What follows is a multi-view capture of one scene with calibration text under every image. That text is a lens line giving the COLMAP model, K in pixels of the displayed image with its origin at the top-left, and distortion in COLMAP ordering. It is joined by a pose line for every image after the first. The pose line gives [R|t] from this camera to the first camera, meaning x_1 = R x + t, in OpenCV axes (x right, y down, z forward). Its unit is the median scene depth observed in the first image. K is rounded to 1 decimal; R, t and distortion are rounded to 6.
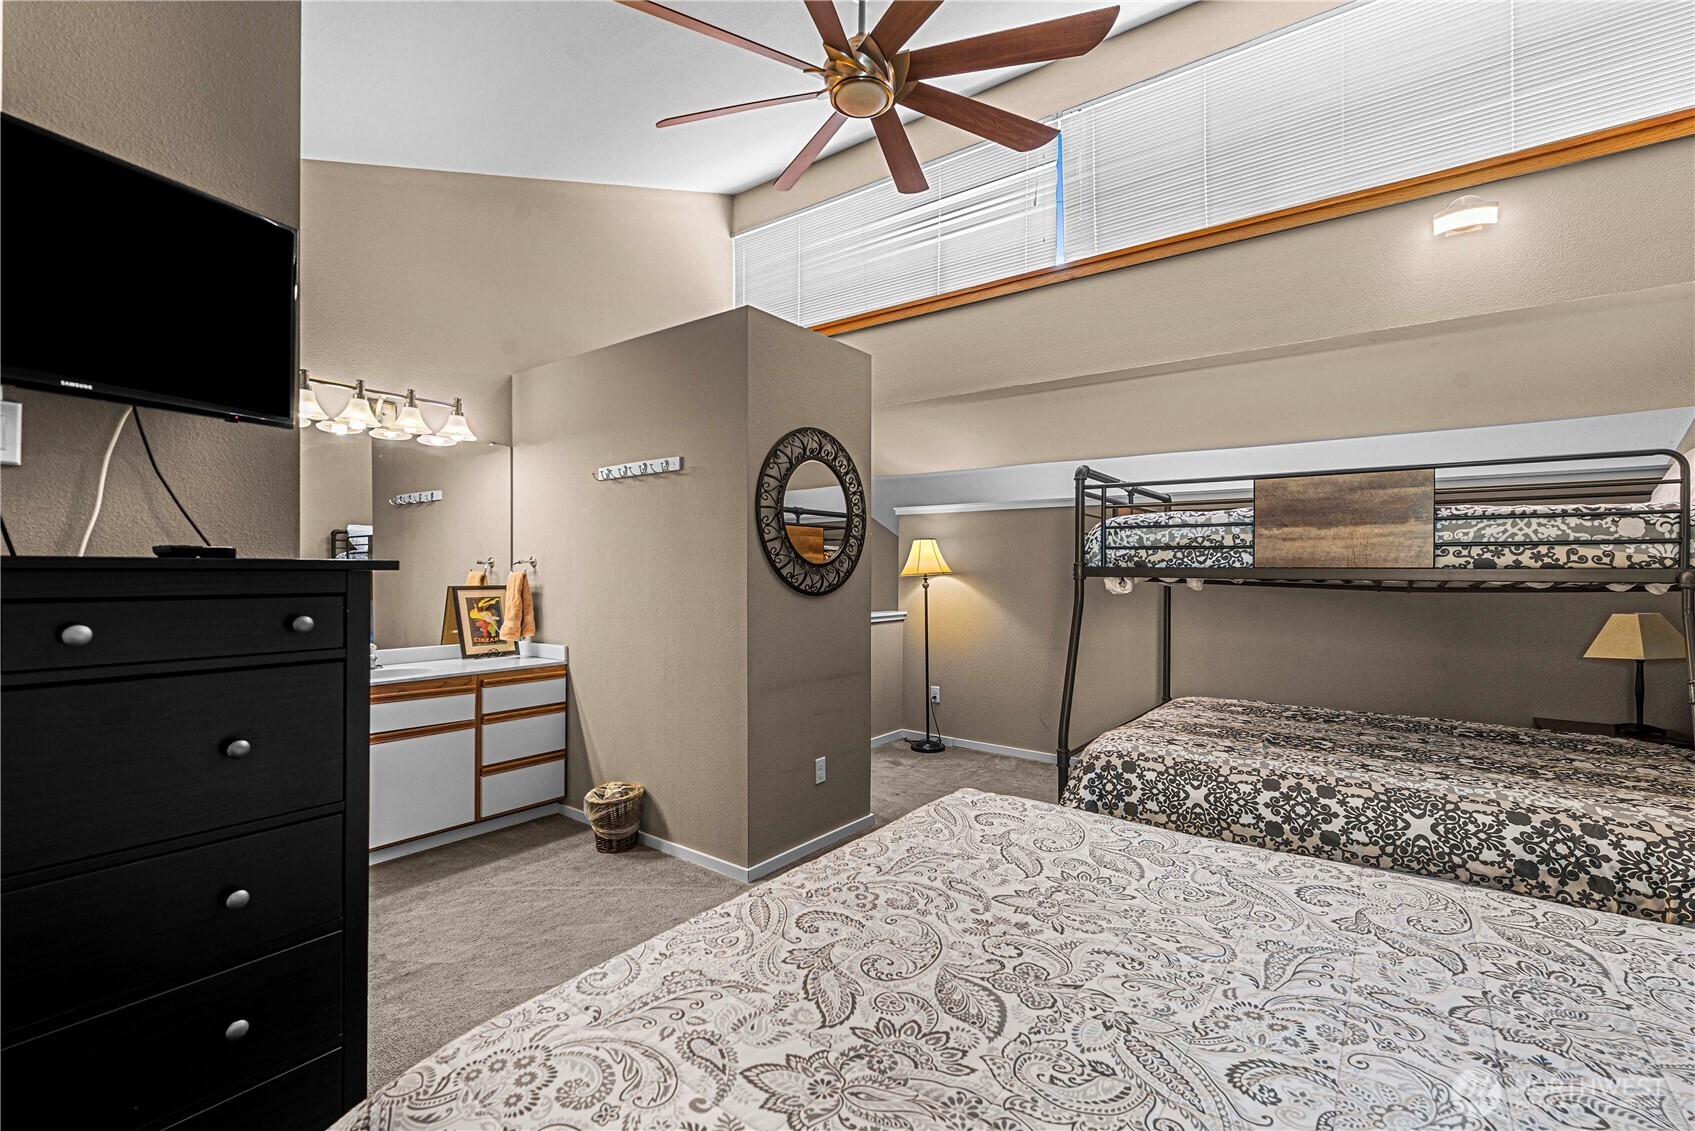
lens RADIAL K [[736.3, 0, 844.2], [0, 736.3, 567.9], [0, 0, 1]] dist [0.001134, -0.000042]
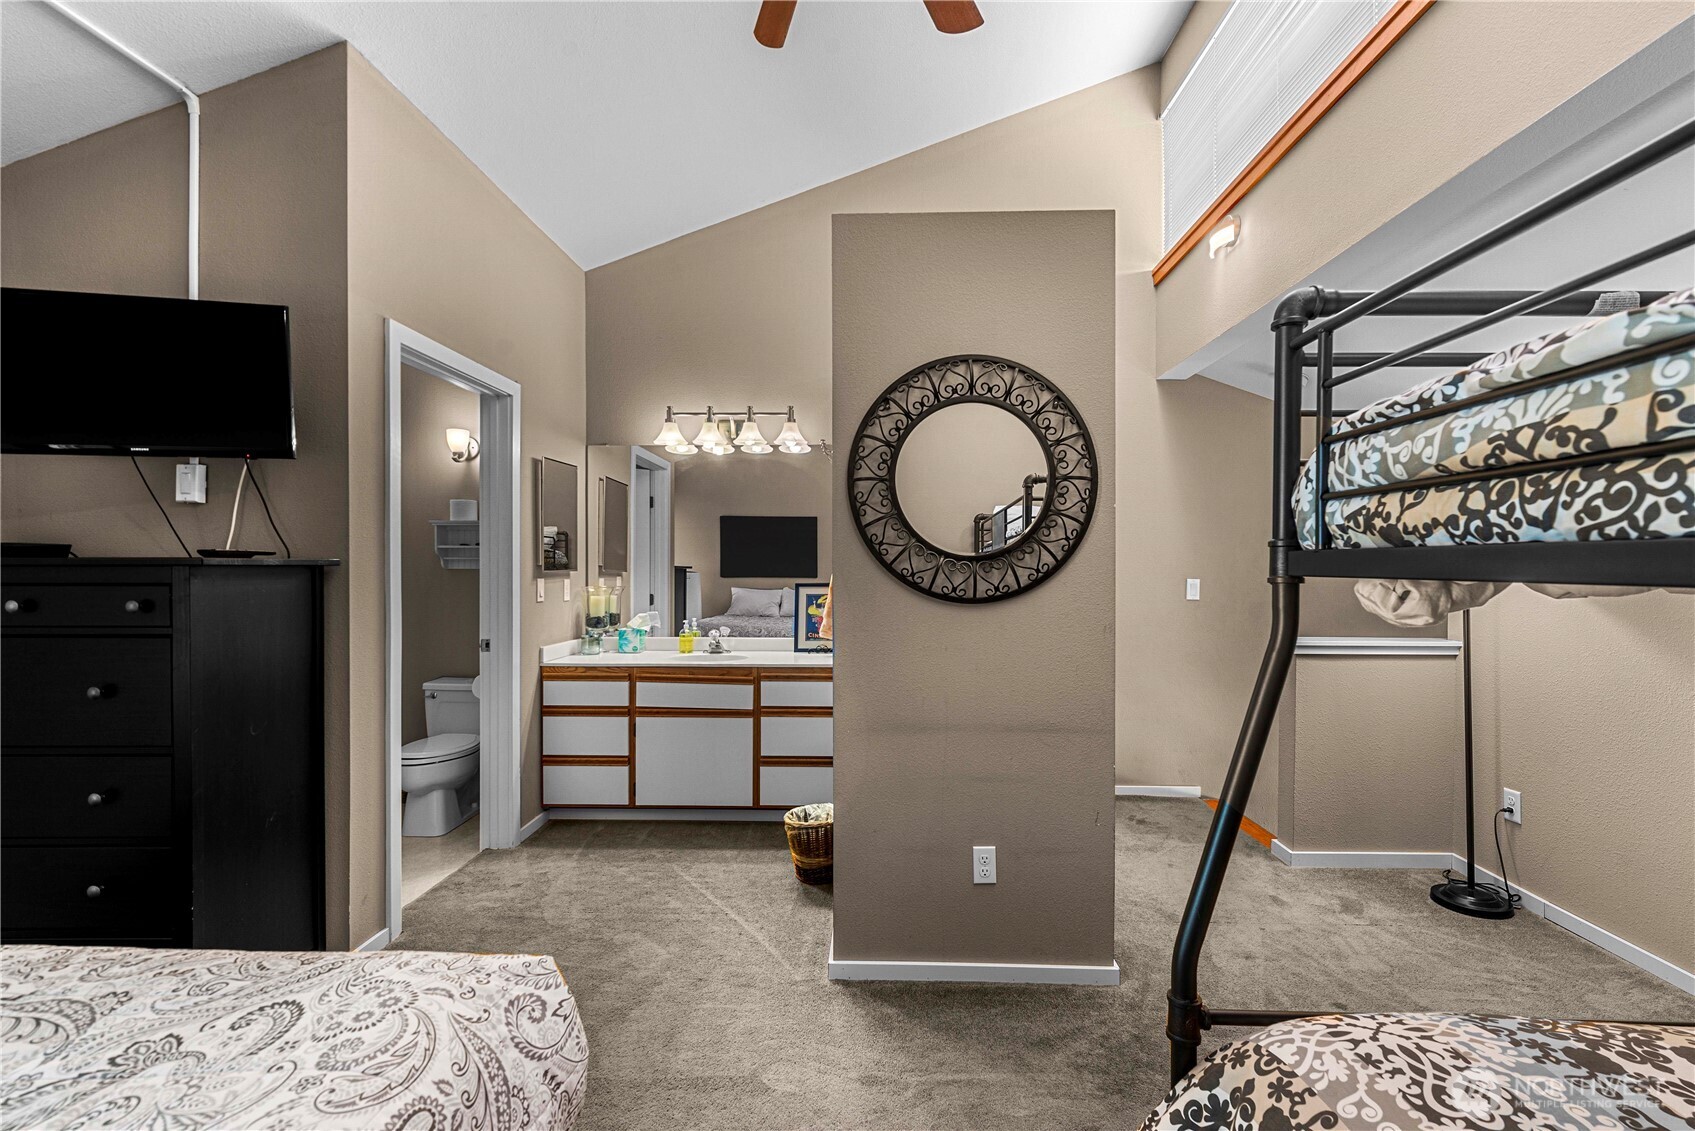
lens RADIAL K [[736.3, 0, 853.7], [0, 736.3, 567.6], [0, 0, 1]] dist [0.001134, -0.000042]
pose [[0.581529, -0.004808, -0.813511, 0.482205], [0.004612, 0.999986, -0.002613, 0.007006], [0.813513, -0.002233, 0.581543, 0.560824]]
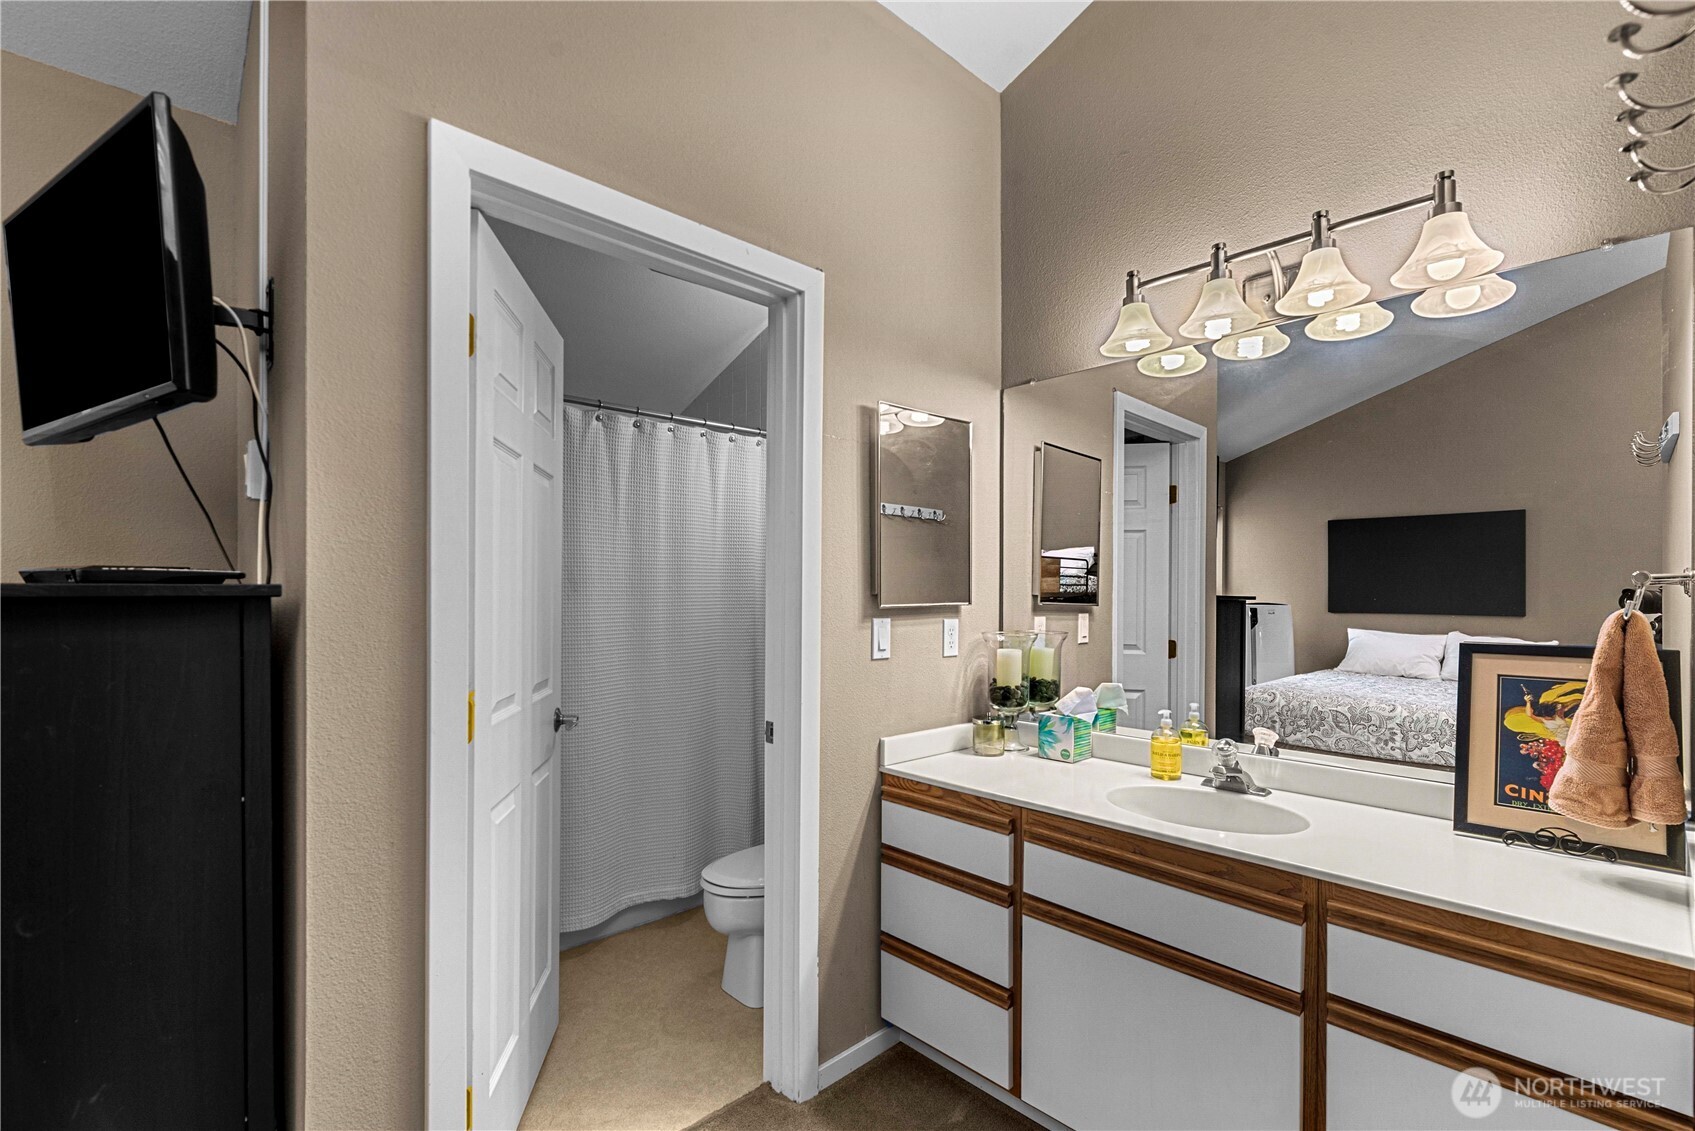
lens RADIAL K [[736.3, 0, 856.7], [0, 736.3, 597.1], [0, 0, 1]] dist [0.001134, -0.000042]
pose [[-0.162077, -0.004357, -0.986769, -0.099253], [-0.000159, 0.999990, -0.004389, 0.002833], [0.986778, -0.000555, -0.162076, 0.924104]]
